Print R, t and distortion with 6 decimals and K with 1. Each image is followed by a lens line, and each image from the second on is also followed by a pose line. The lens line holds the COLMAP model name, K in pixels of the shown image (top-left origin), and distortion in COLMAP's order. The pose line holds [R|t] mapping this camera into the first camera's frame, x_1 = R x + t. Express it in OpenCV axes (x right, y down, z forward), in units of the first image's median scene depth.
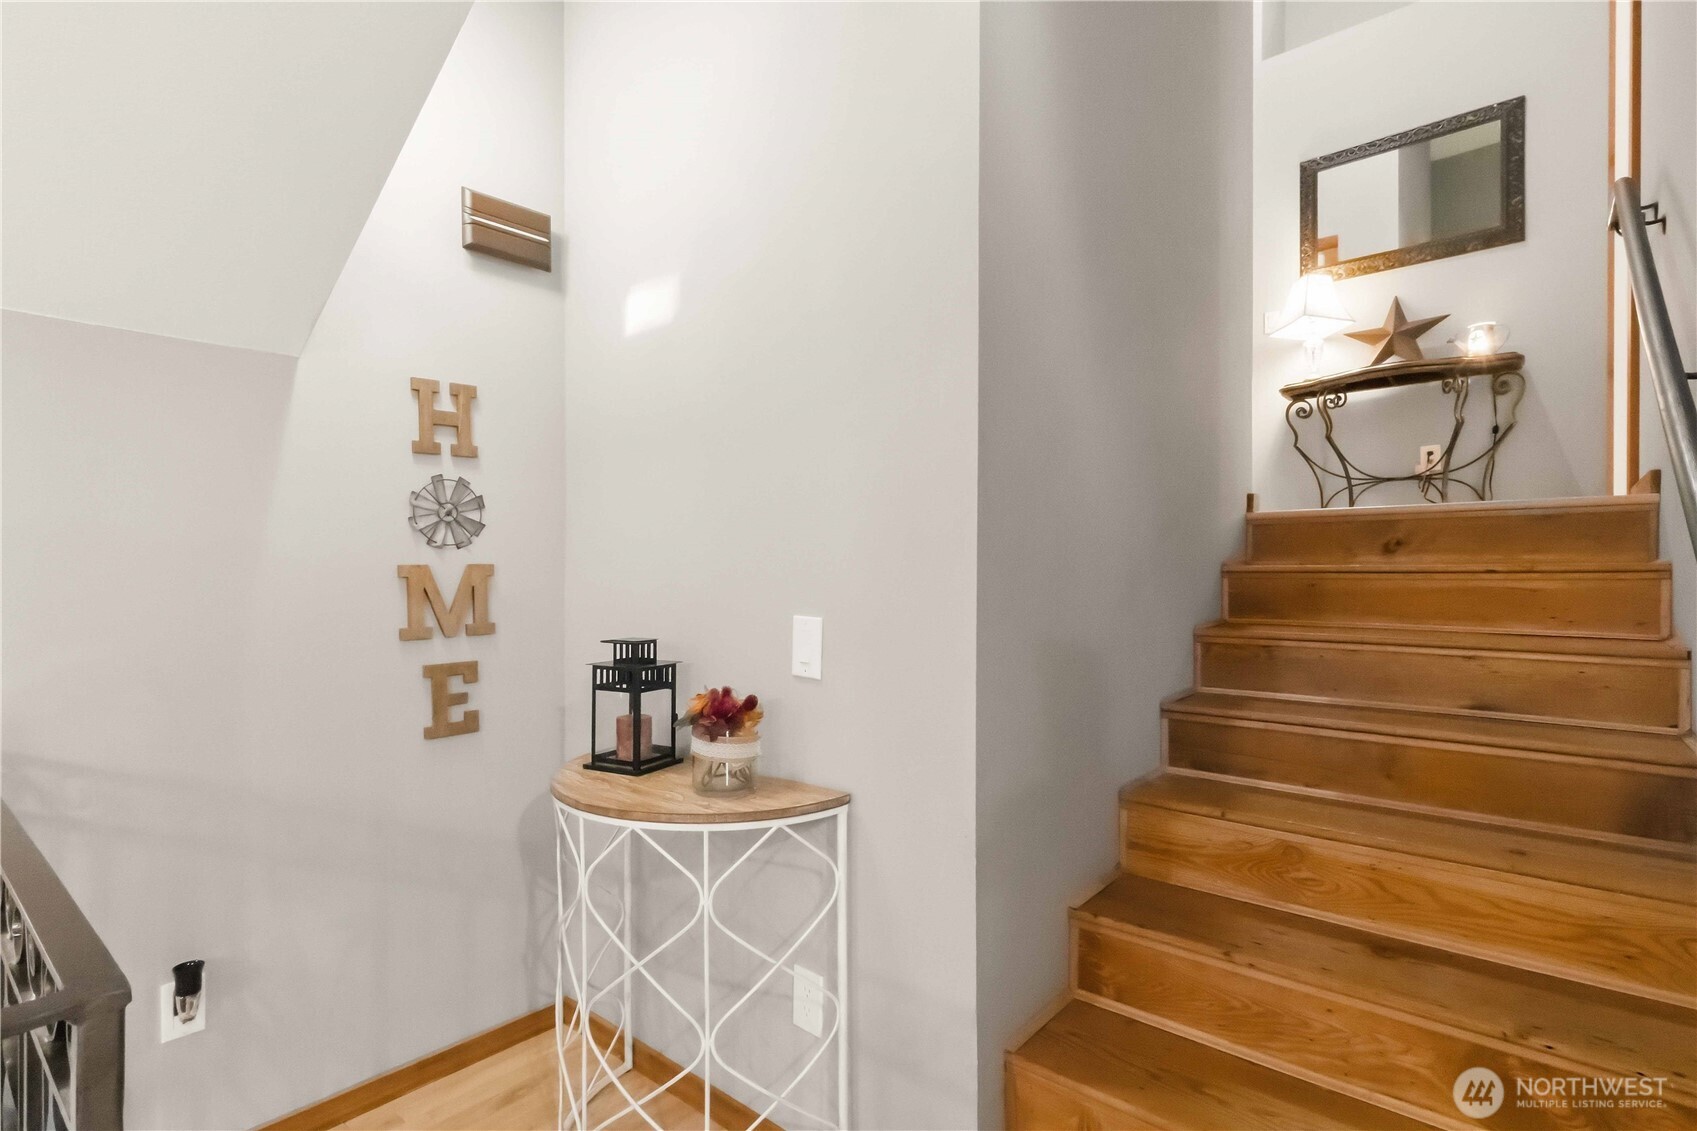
lens RADIAL K [[797.1, 0, 855.7], [0, 797.1, 575.7], [0, 0, 1]] dist [0.003830, 0.002836]
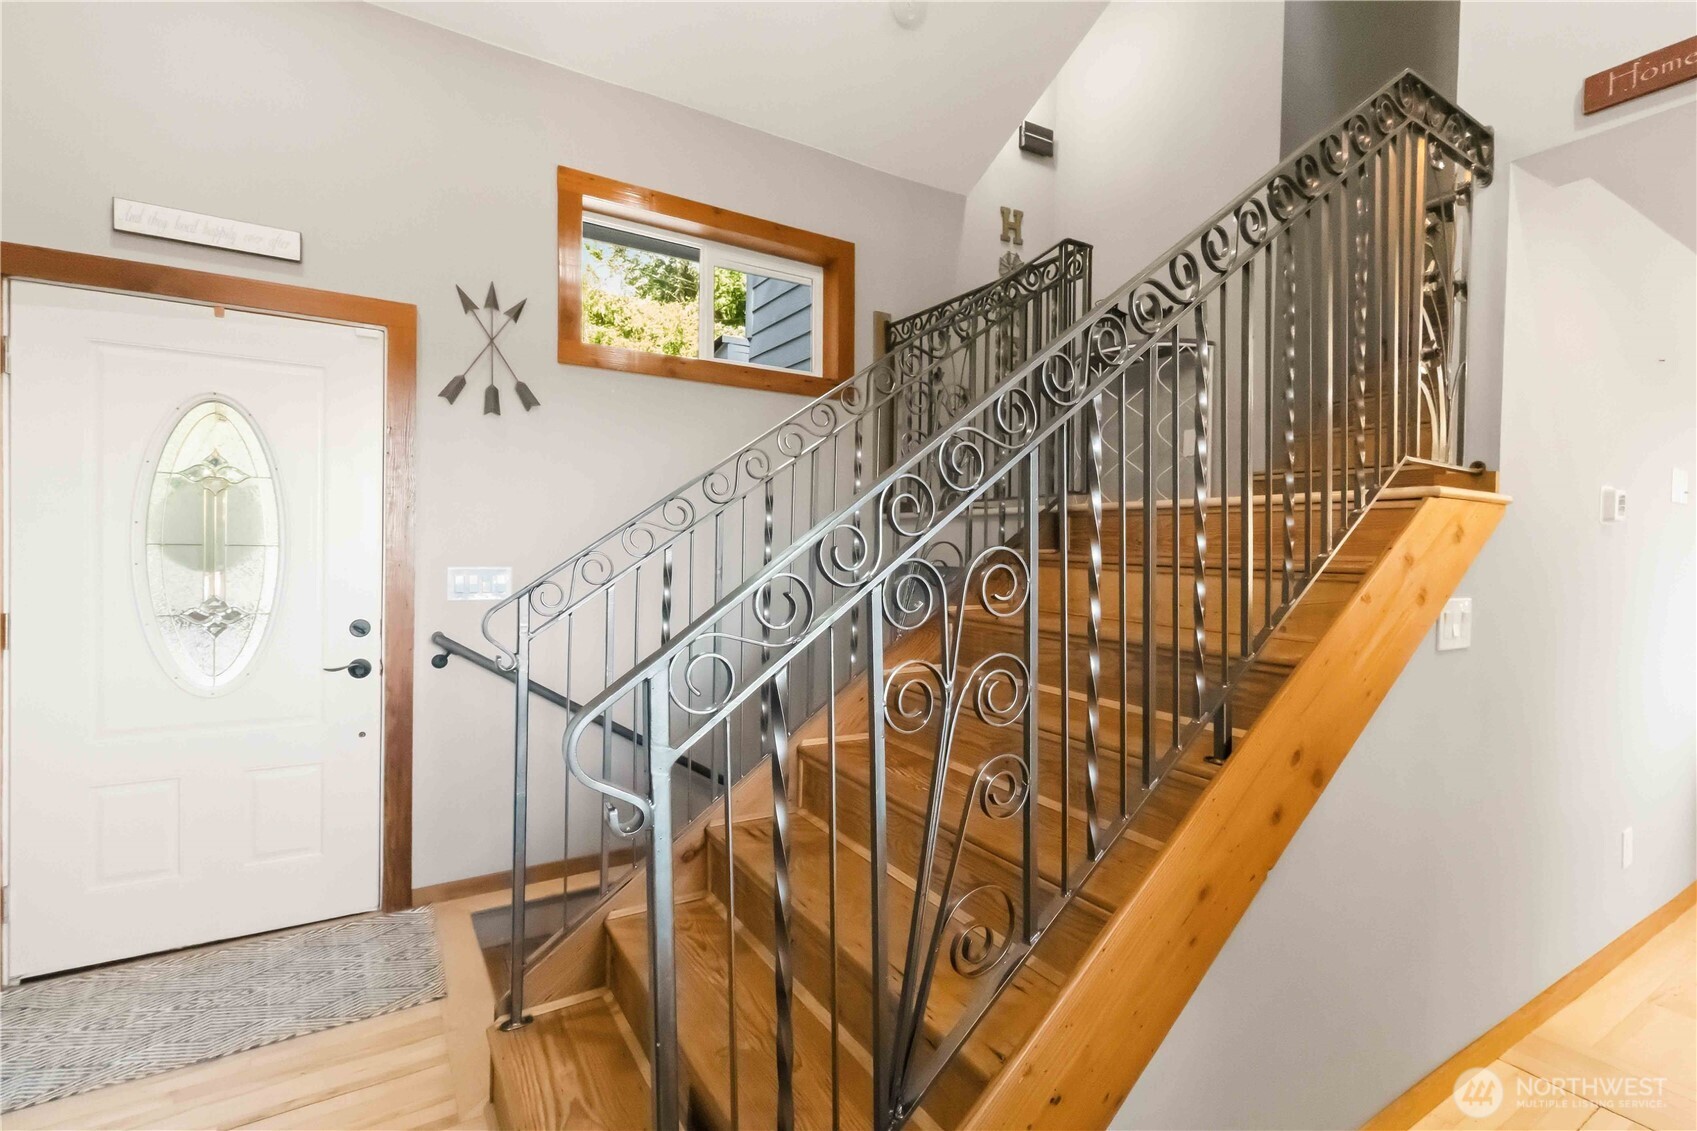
lens RADIAL K [[797.1, 0, 851.3], [0, 797.1, 548.5], [0, 0, 1]] dist [0.003830, 0.002836]
pose [[0.949003, 0.017409, -0.314787, -0.122731], [-0.019291, 0.999810, -0.002863, 0.387401], [0.314678, 0.008790, 0.949158, -0.668719]]
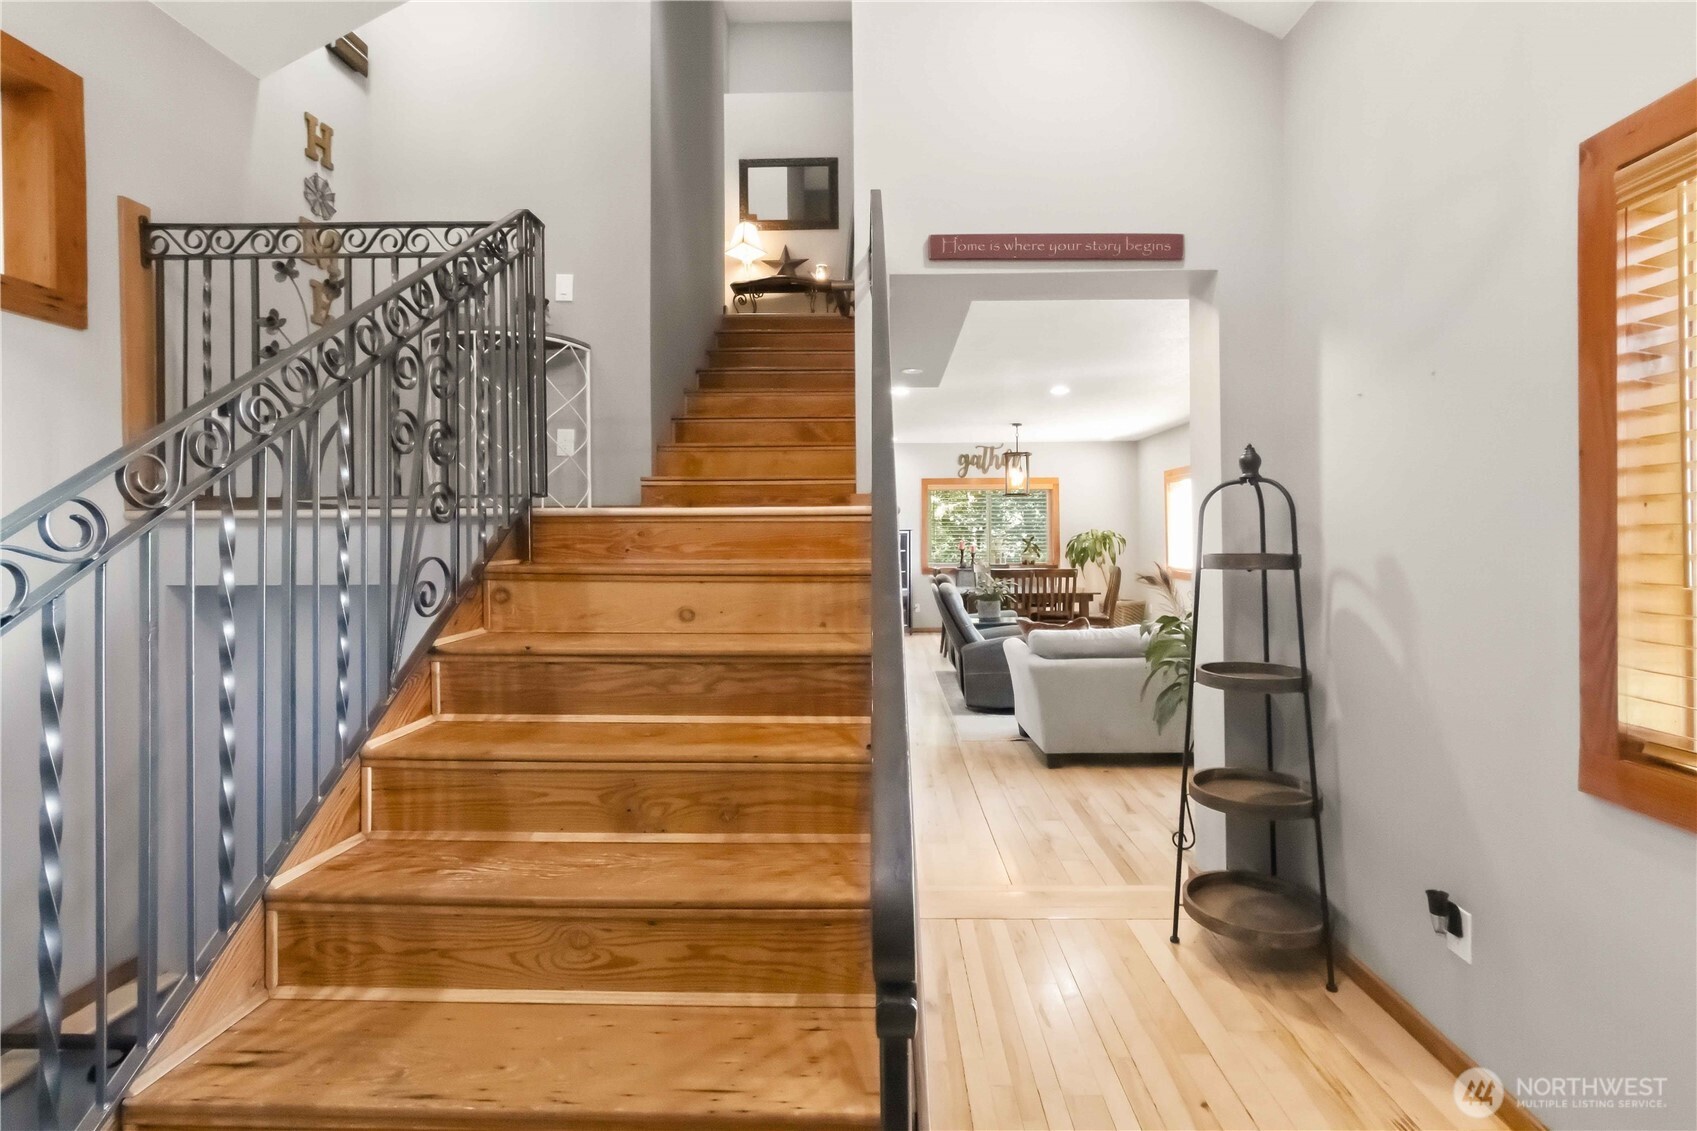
lens RADIAL K [[797.1, 0, 853.7], [0, 797.1, 538.3], [0, 0, 1]] dist [0.003830, 0.002836]
pose [[0.785465, 0.001540, 0.618904, -0.368247], [0.003735, 0.999967, -0.007229, 0.369688], [-0.618895, 0.007990, 0.785433, -0.583415]]
